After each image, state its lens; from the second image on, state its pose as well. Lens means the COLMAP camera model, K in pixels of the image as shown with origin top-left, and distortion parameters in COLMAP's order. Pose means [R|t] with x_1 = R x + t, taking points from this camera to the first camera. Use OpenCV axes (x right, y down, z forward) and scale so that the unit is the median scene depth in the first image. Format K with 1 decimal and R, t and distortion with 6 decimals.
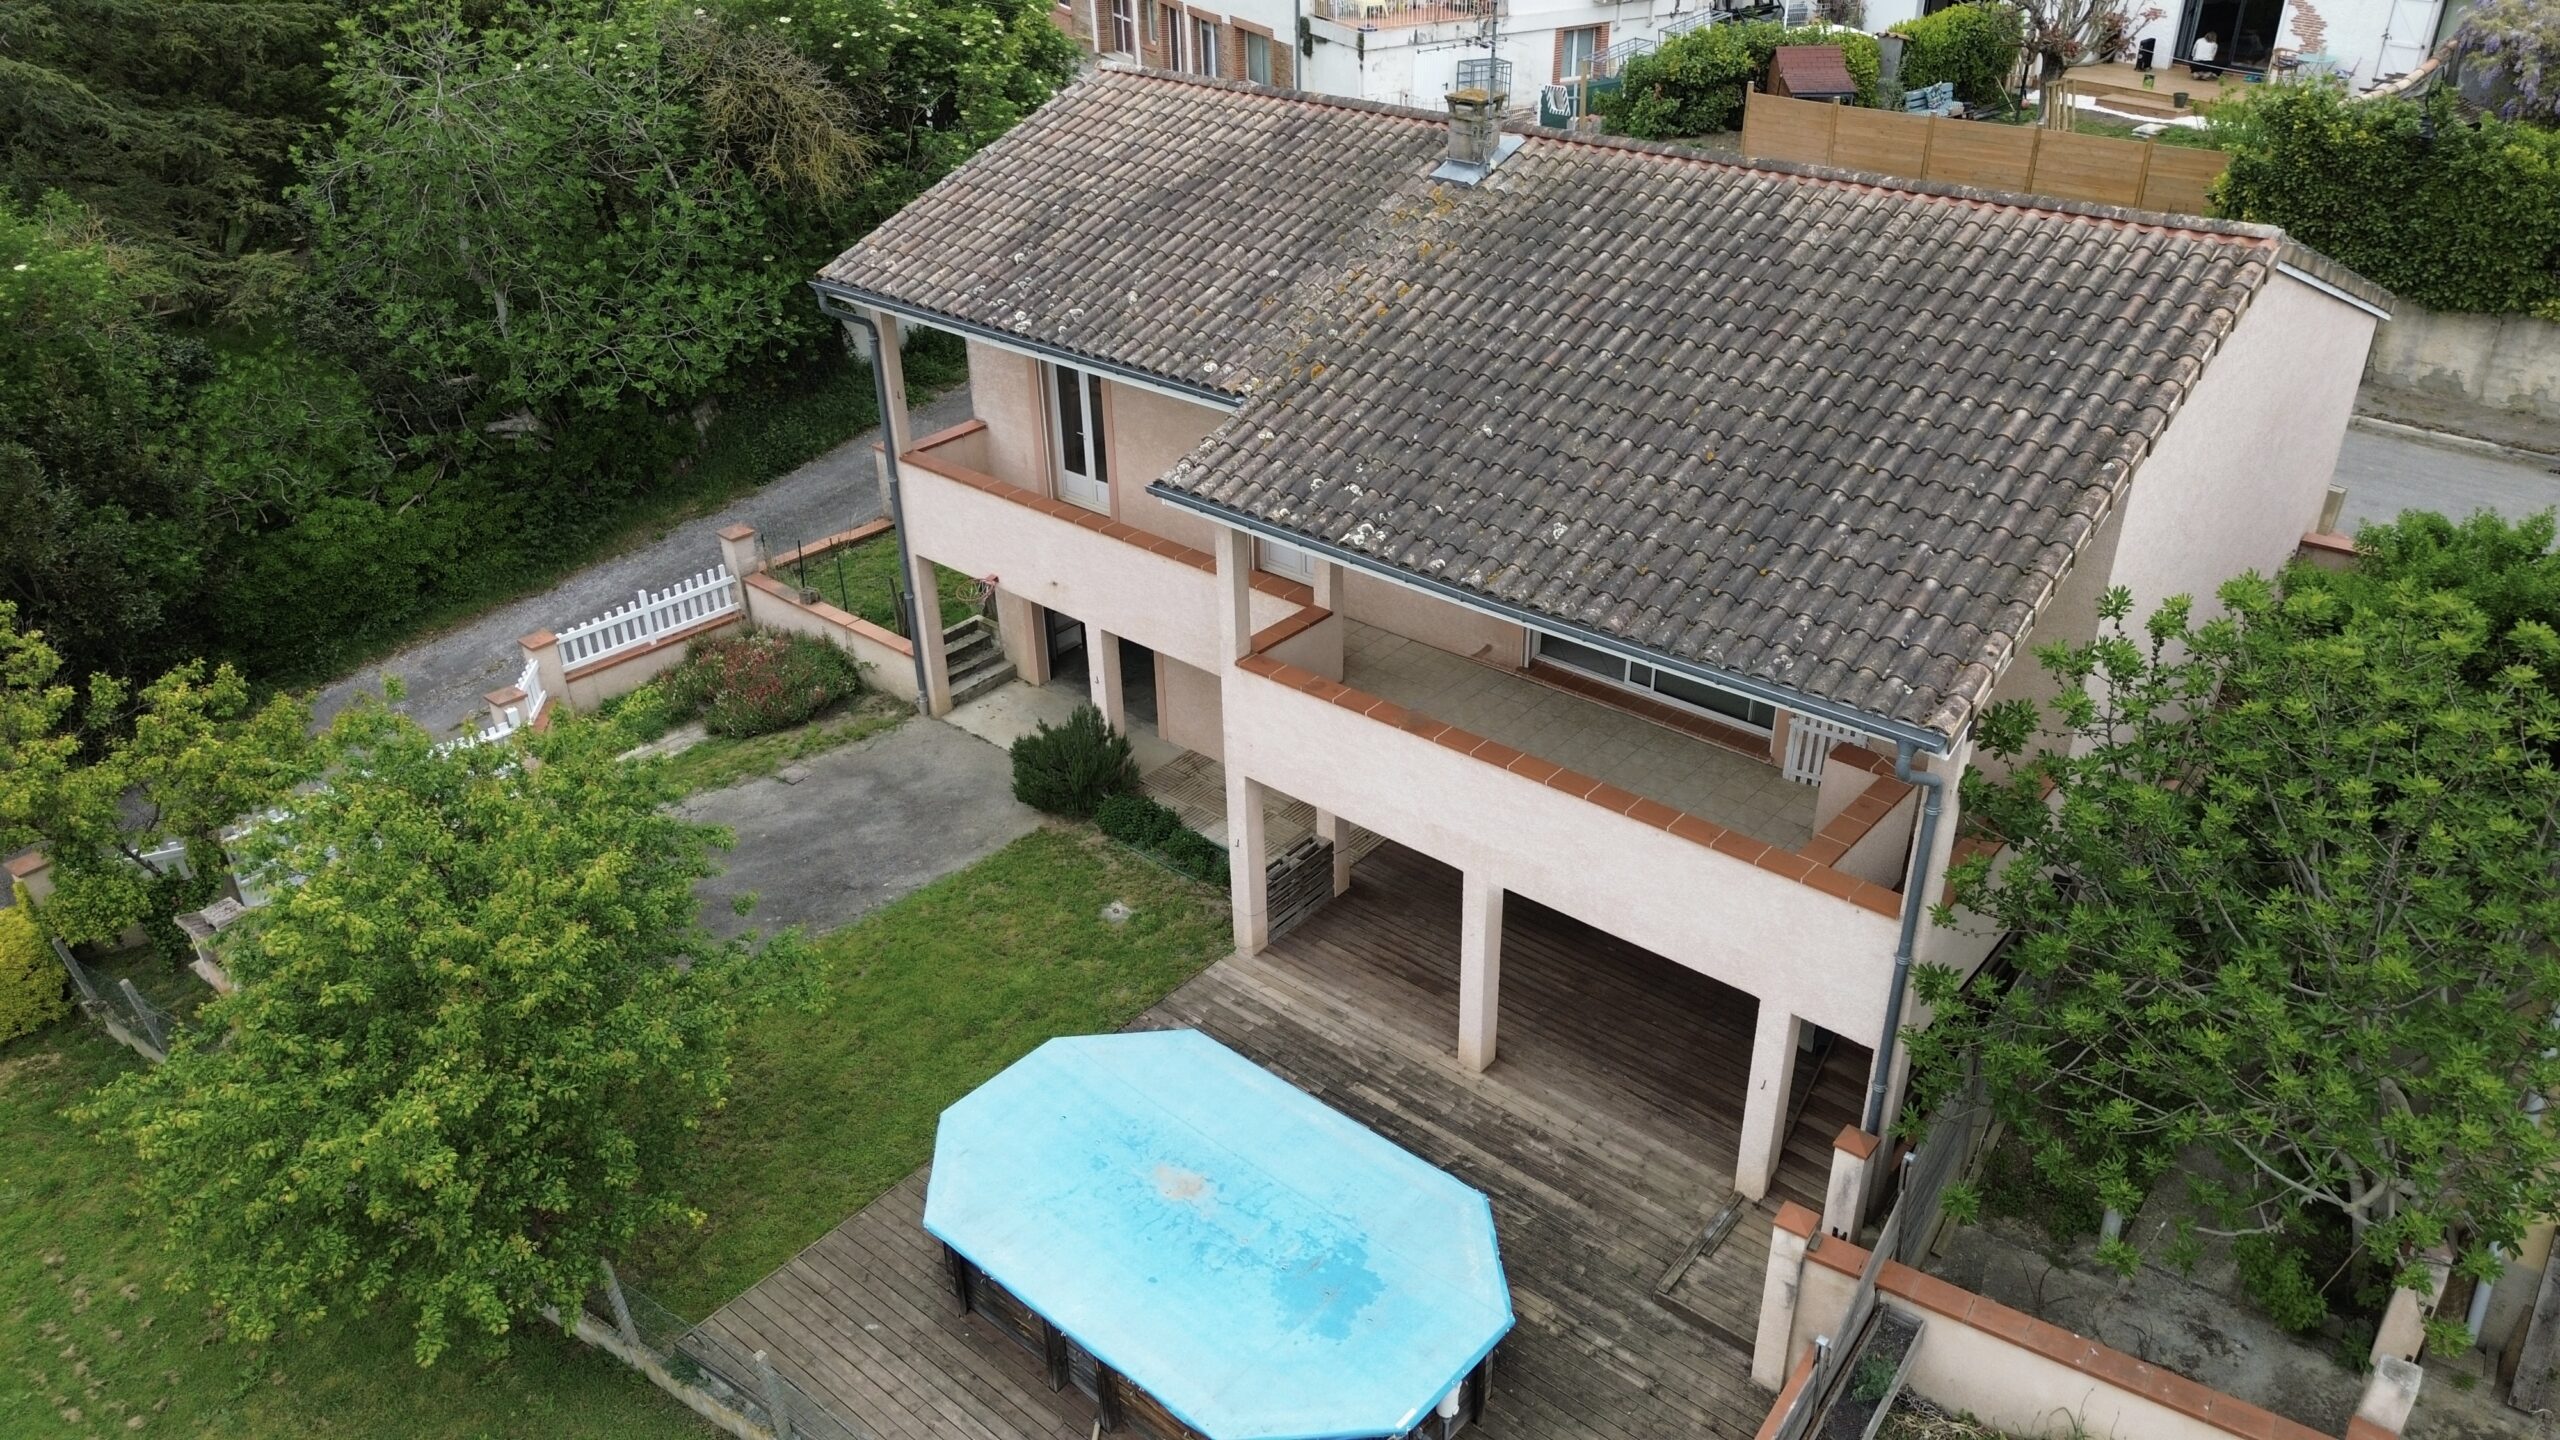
lens RADIAL K [[1810.0, 0, 1280.0], [0, 1810.0, 720.0], [0, 0, 1]] dist [0.056691, -0.057483]
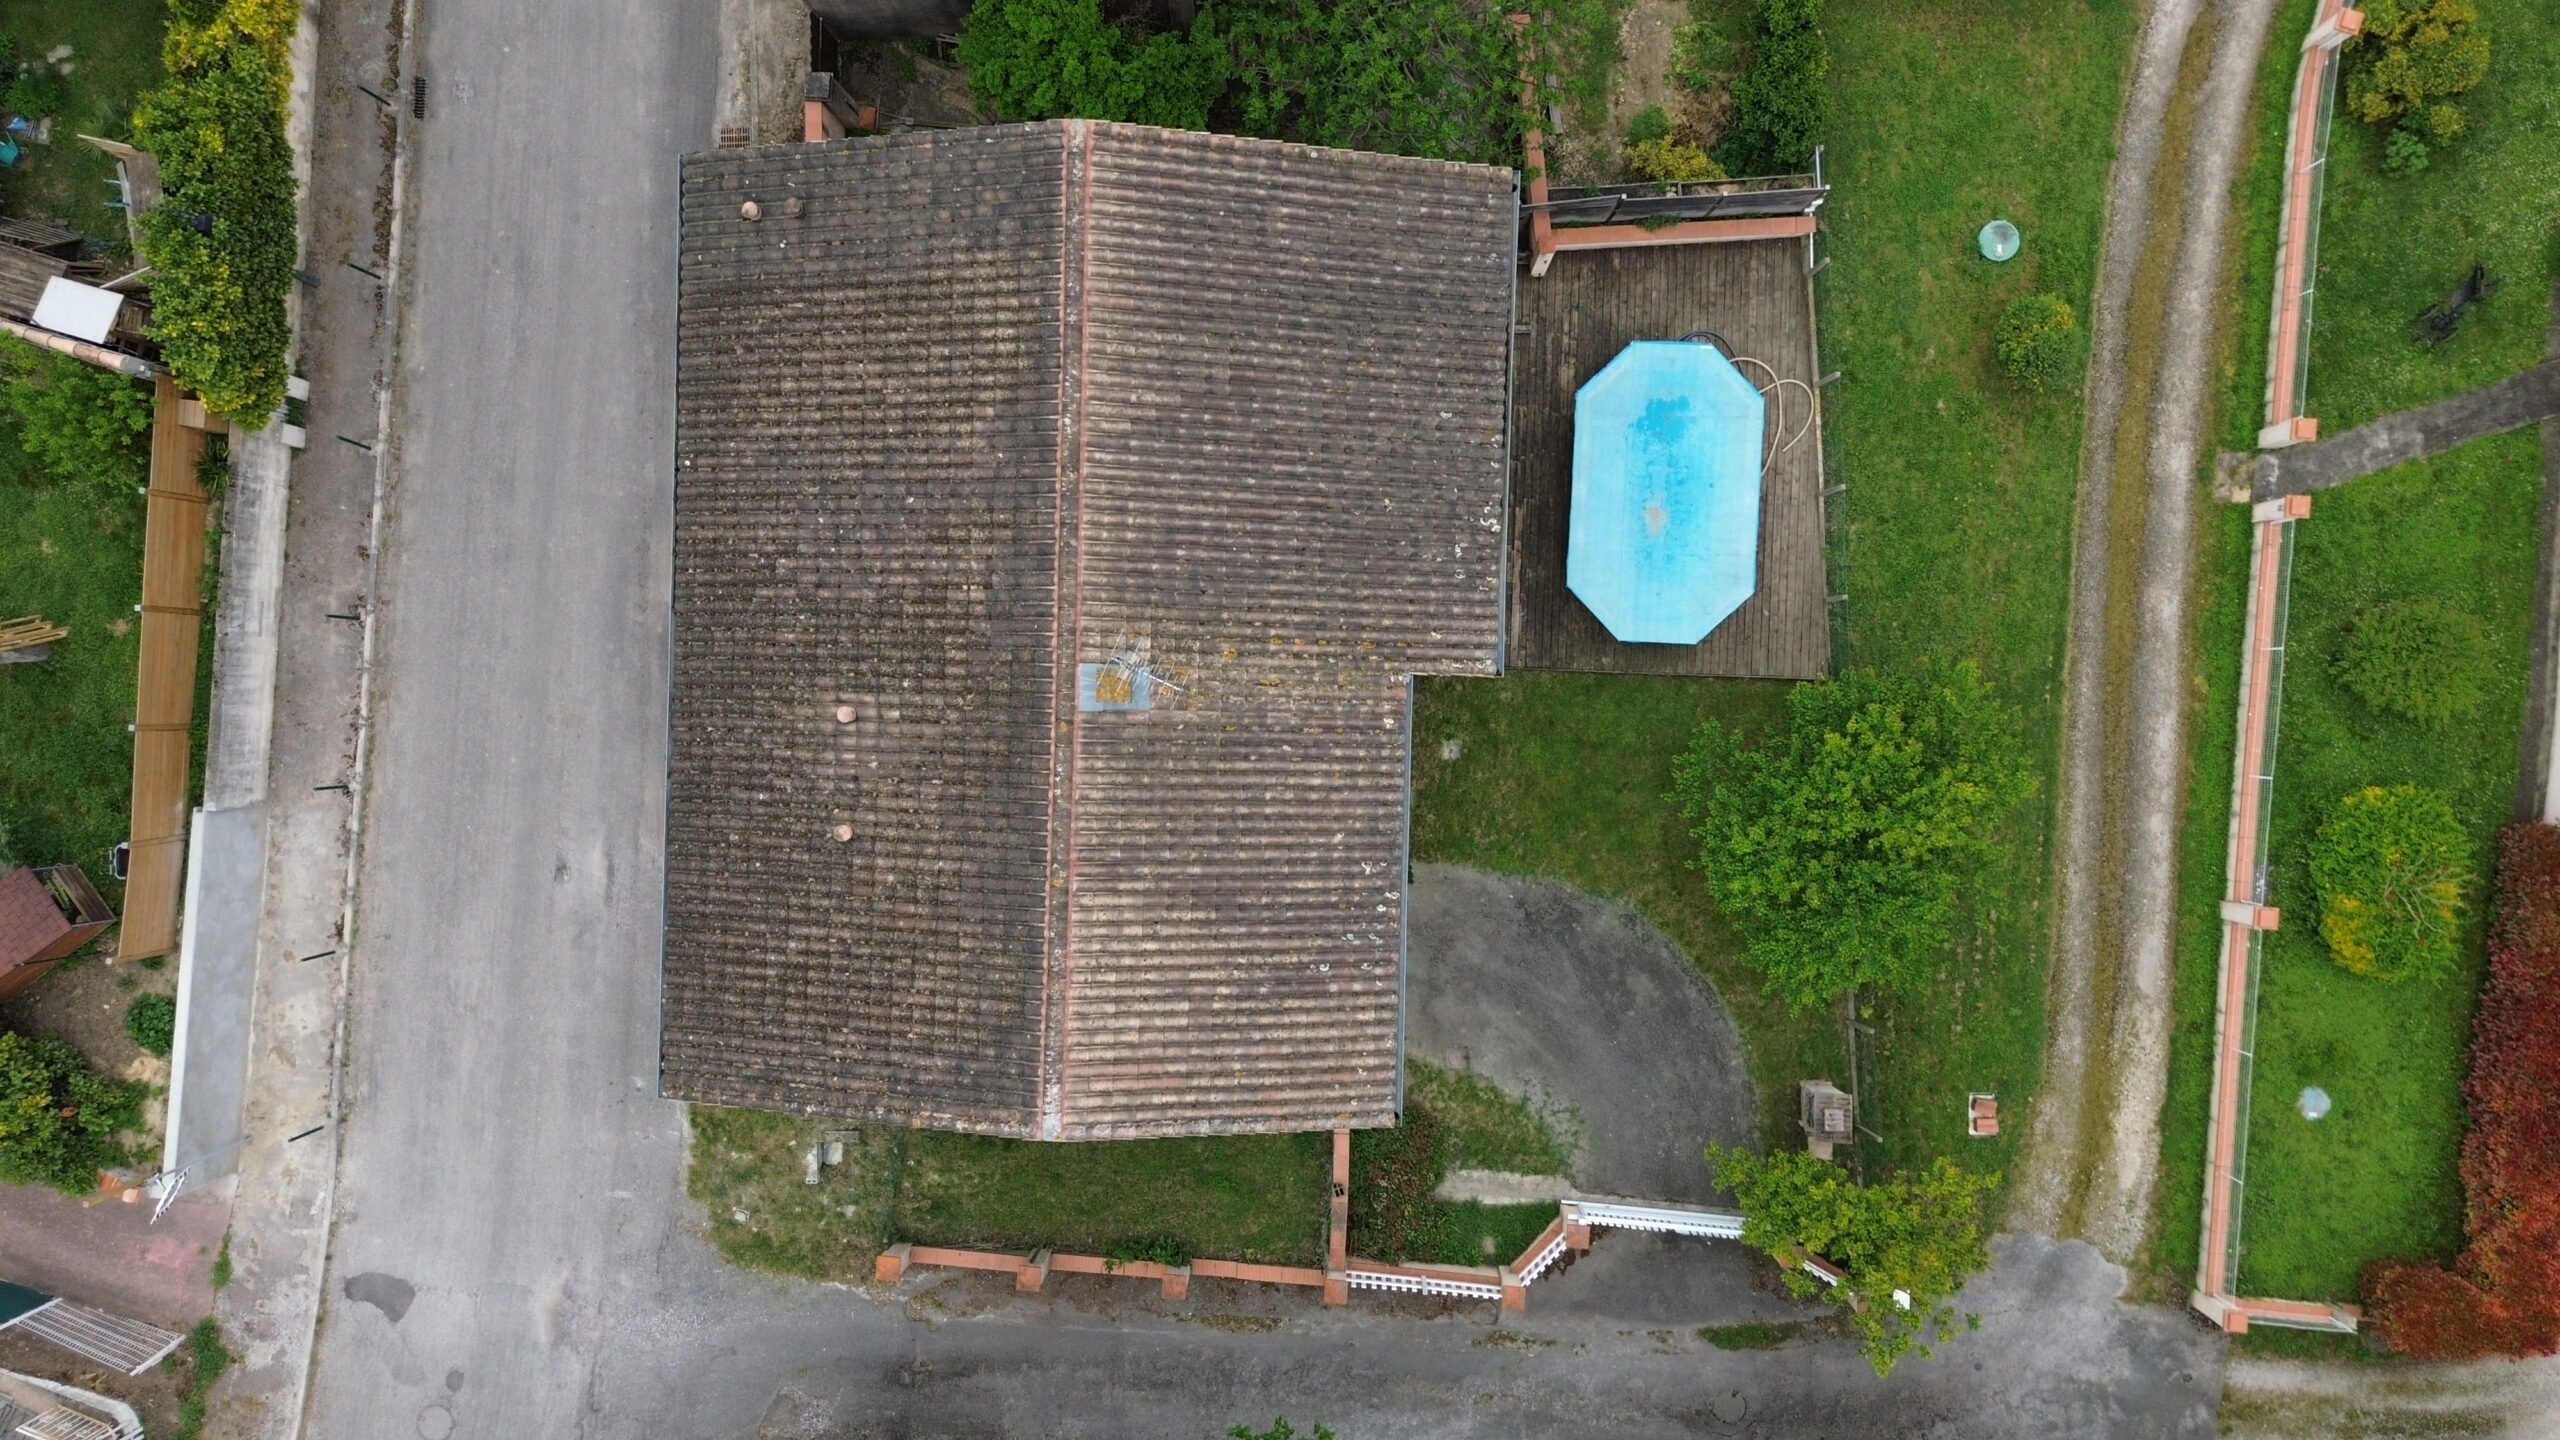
lens RADIAL K [[1810.0, 0, 1280.0], [0, 1810.0, 720.0], [0, 0, 1]] dist [0.056691, -0.057483]
pose [[-0.623551, -0.780789, 0.039409, -0.035502], [0.430673, -0.300998, 0.850835, -1.279898], [-0.652461, 0.547512, 0.523952, 0.232066]]
